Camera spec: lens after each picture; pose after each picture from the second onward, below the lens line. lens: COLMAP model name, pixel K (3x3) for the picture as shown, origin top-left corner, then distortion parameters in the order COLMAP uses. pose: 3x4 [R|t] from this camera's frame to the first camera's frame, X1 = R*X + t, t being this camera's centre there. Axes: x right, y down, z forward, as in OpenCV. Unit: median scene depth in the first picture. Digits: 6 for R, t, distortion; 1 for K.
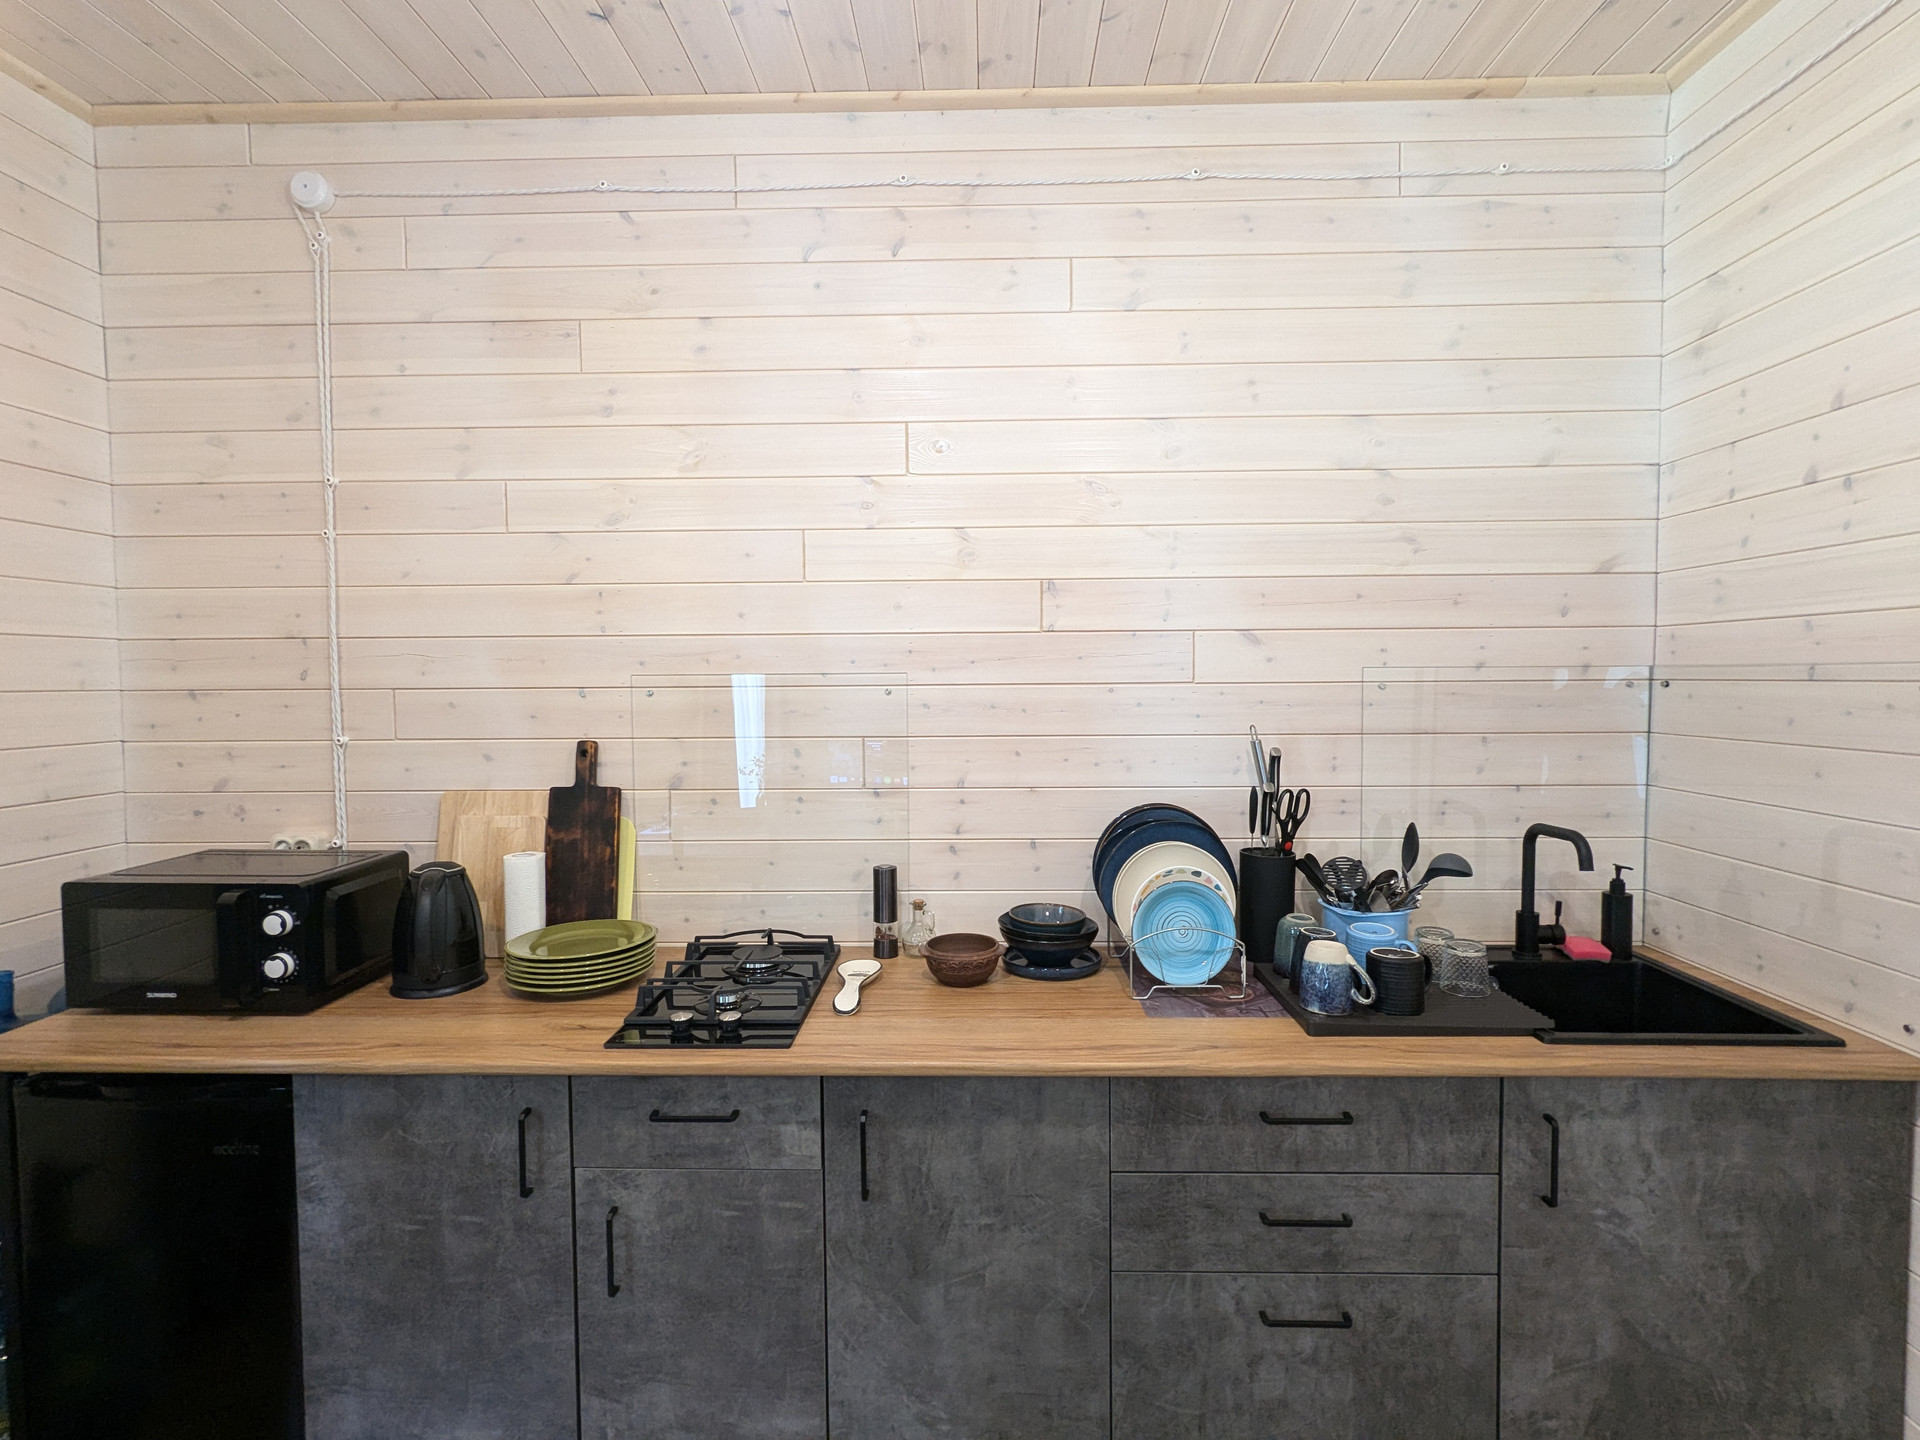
lens RADIAL K [[908.2, 0, 961.3], [0, 908.2, 718.0], [0, 0, 1]] dist [-0.006636, 0.004281]
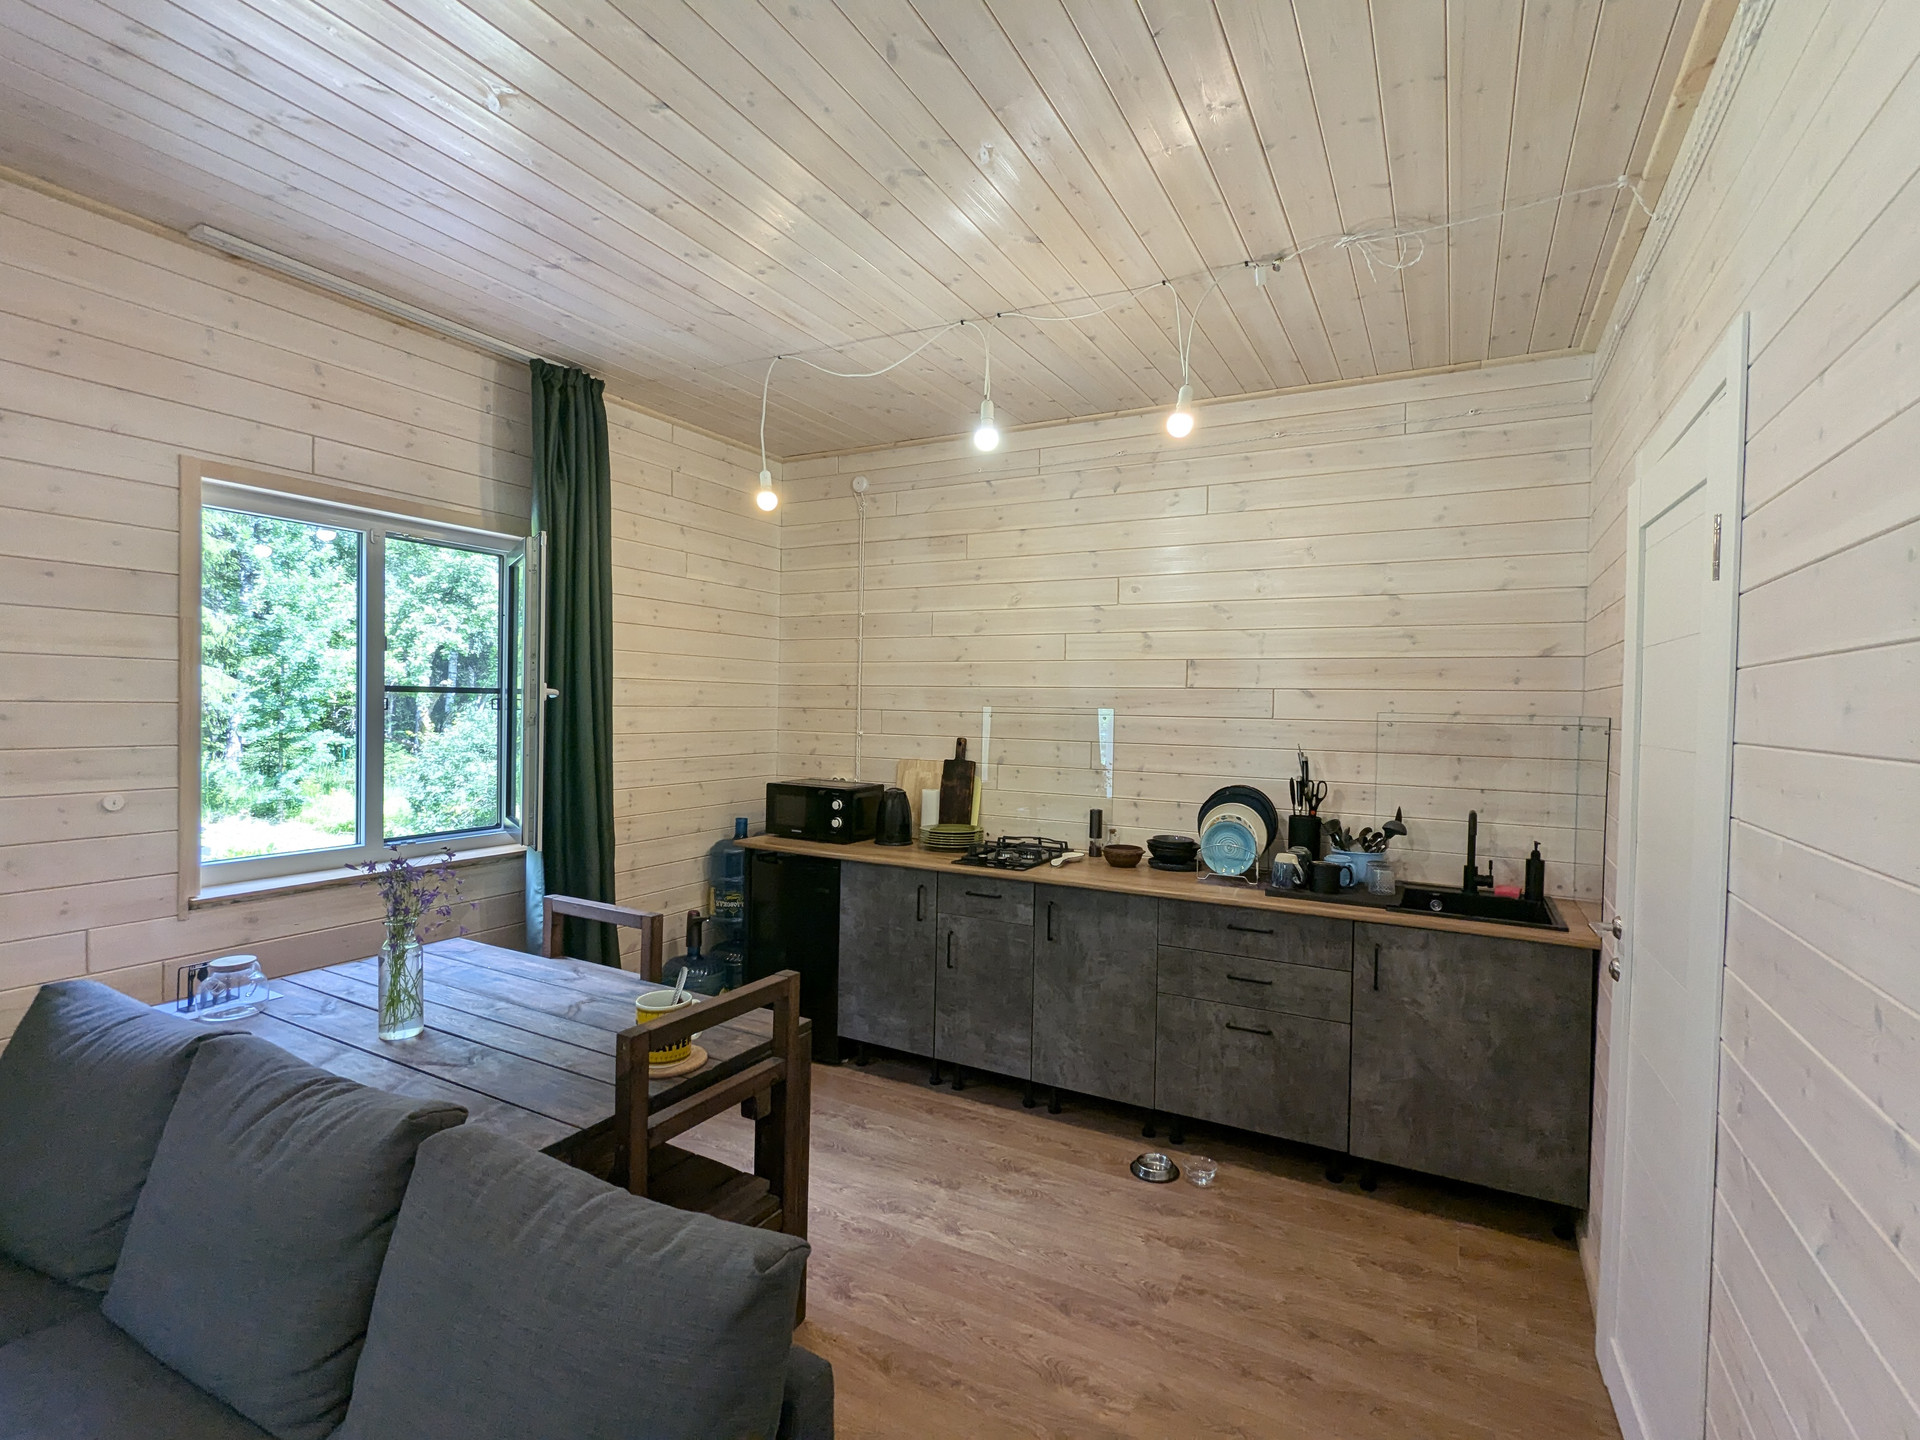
lens RADIAL K [[908.2, 0, 960.0], [0, 908.2, 719.0], [0, 0, 1]] dist [-0.006636, 0.004281]
pose [[0.891895, 0.031009, -0.451178, 0.536175], [-0.045377, 0.998748, -0.021060, 0.027152], [0.449960, 0.039256, 0.892186, -0.877504]]
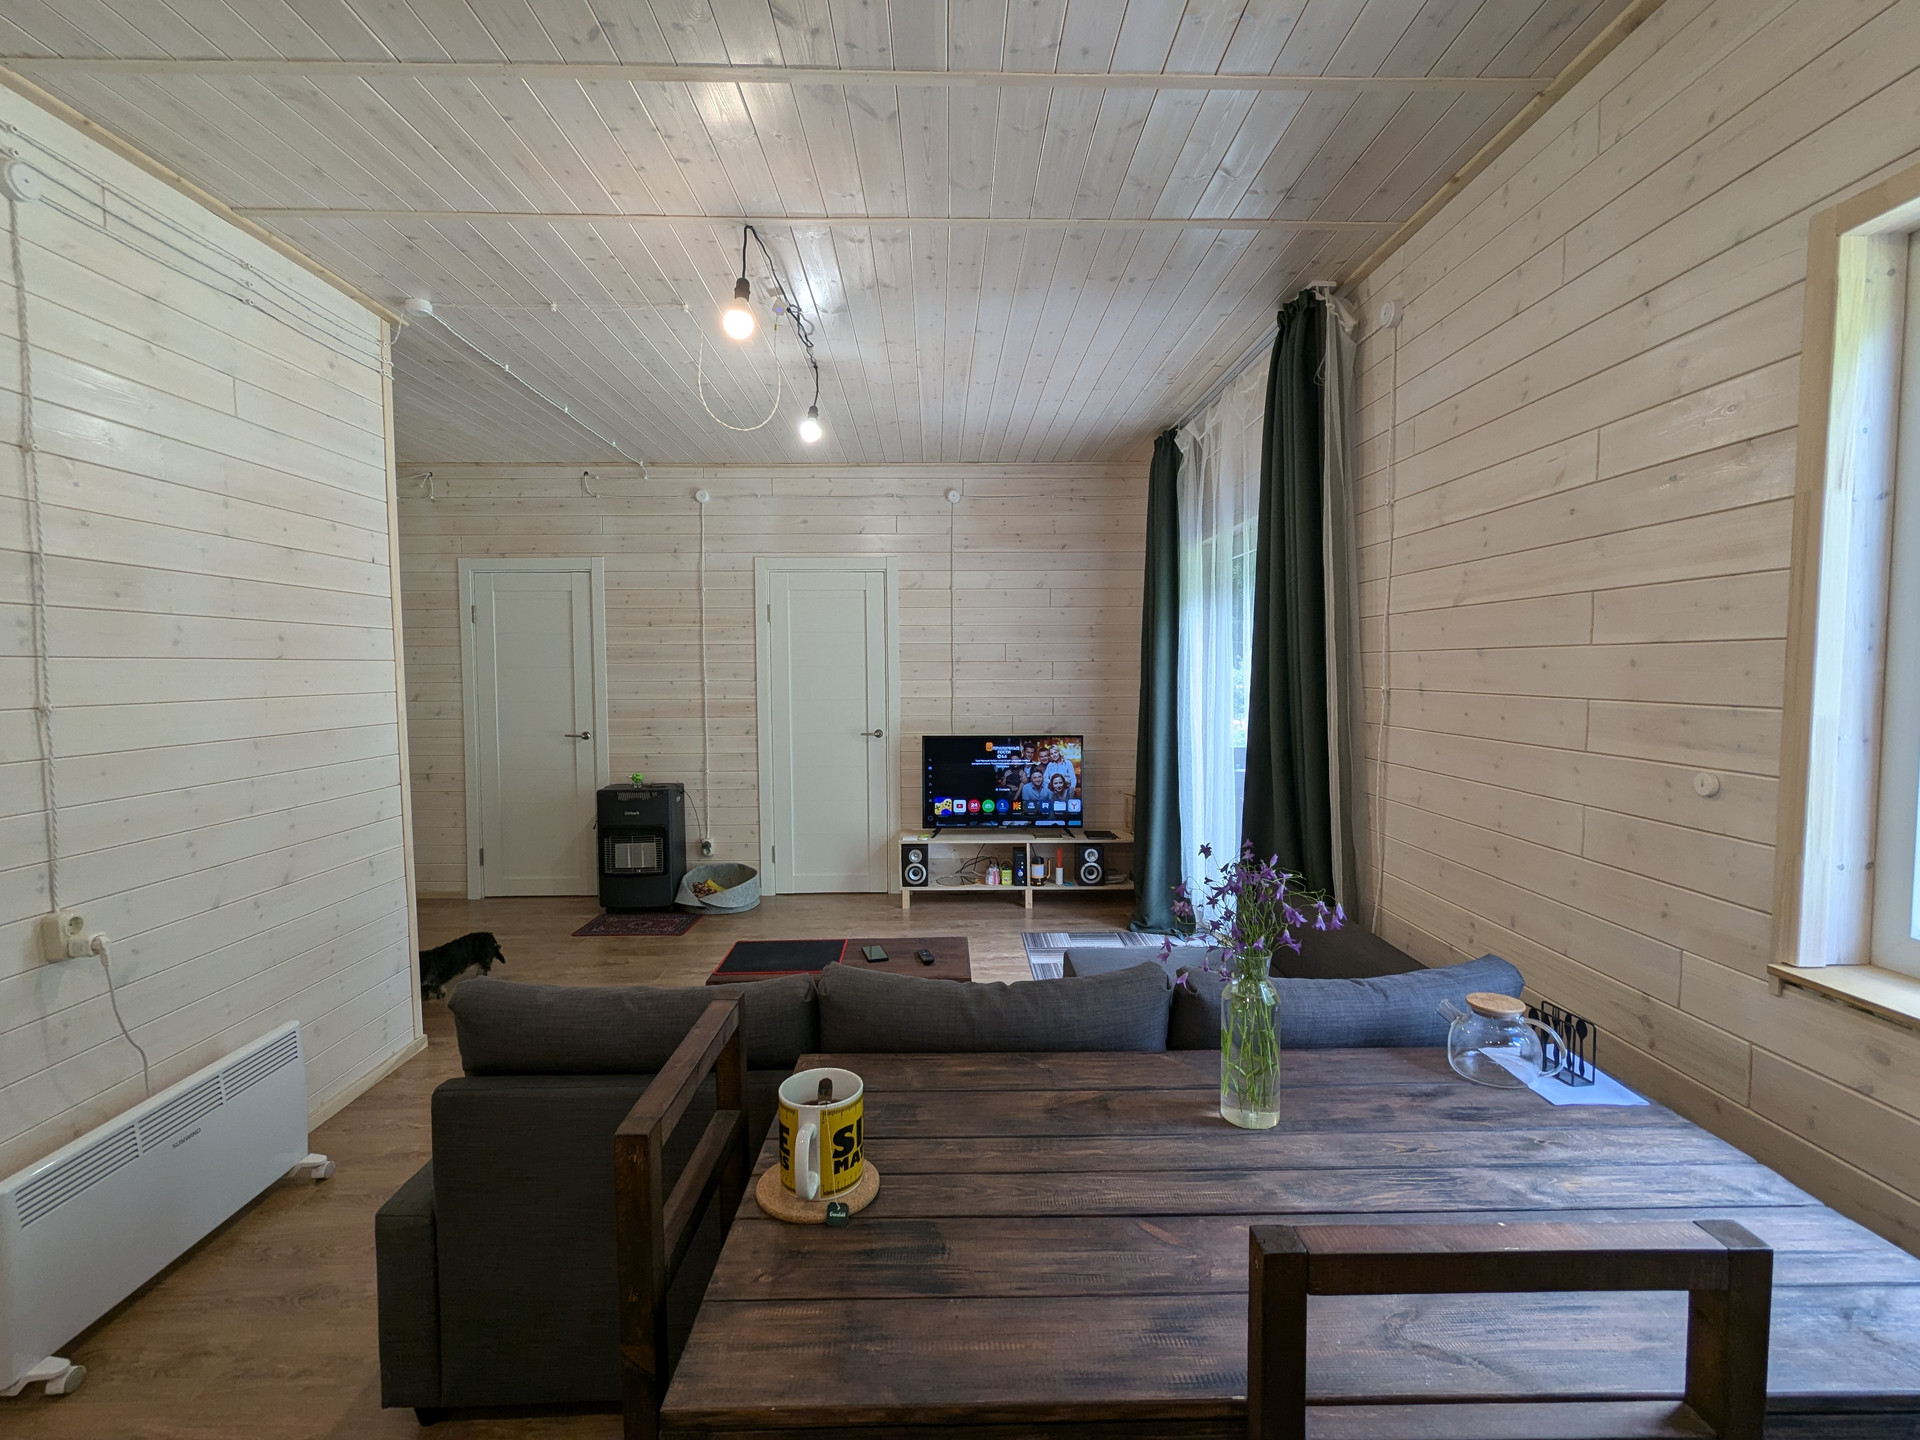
lens RADIAL K [[908.2, 0, 964.2], [0, 908.2, 716.6], [0, 0, 1]] dist [-0.006636, 0.004281]
pose [[-0.998602, 0.016260, -0.050289, -0.287418], [0.011151, 0.994901, 0.100241, 0.007948], [0.051662, 0.099540, -0.993692, 0.521426]]
